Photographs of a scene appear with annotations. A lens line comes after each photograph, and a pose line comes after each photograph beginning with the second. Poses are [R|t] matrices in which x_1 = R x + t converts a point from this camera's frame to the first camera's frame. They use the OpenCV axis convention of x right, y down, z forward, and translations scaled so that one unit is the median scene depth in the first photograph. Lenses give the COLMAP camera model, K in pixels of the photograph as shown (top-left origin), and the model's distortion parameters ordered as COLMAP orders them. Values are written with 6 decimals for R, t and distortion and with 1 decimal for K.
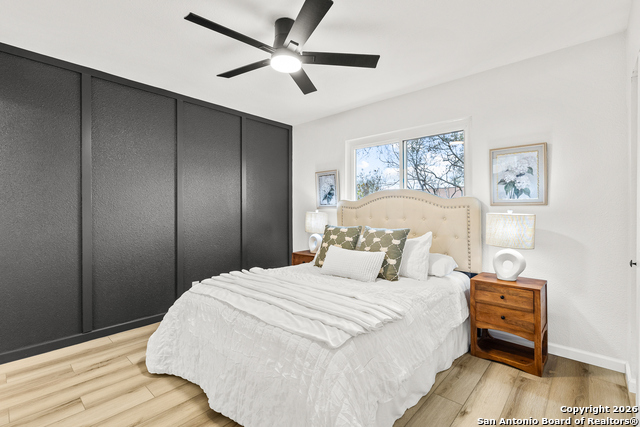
lens RADIAL K [[293.9, 0, 323.9], [0, 293.9, 214.5], [0, 0, 1]] dist [0.015657, -0.003333]
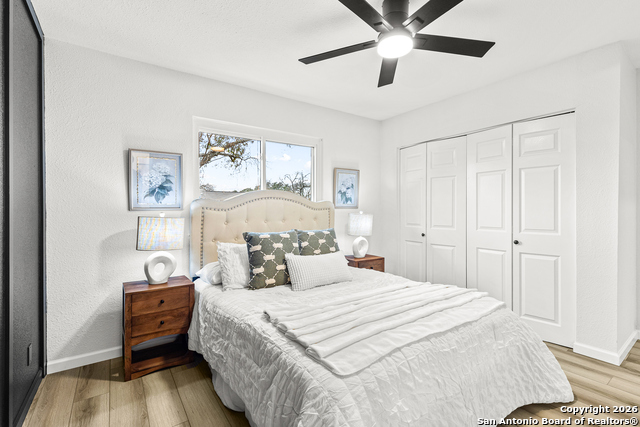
lens RADIAL K [[293.9, 0, 322.8], [0, 293.9, 210.2], [0, 0, 1]] dist [0.015657, -0.003333]
pose [[0.216367, 0.005184, 0.976298, -0.793614], [0.023789, 0.999661, -0.010580, -0.009265], [-0.976022, 0.025514, 0.216170, 0.777835]]
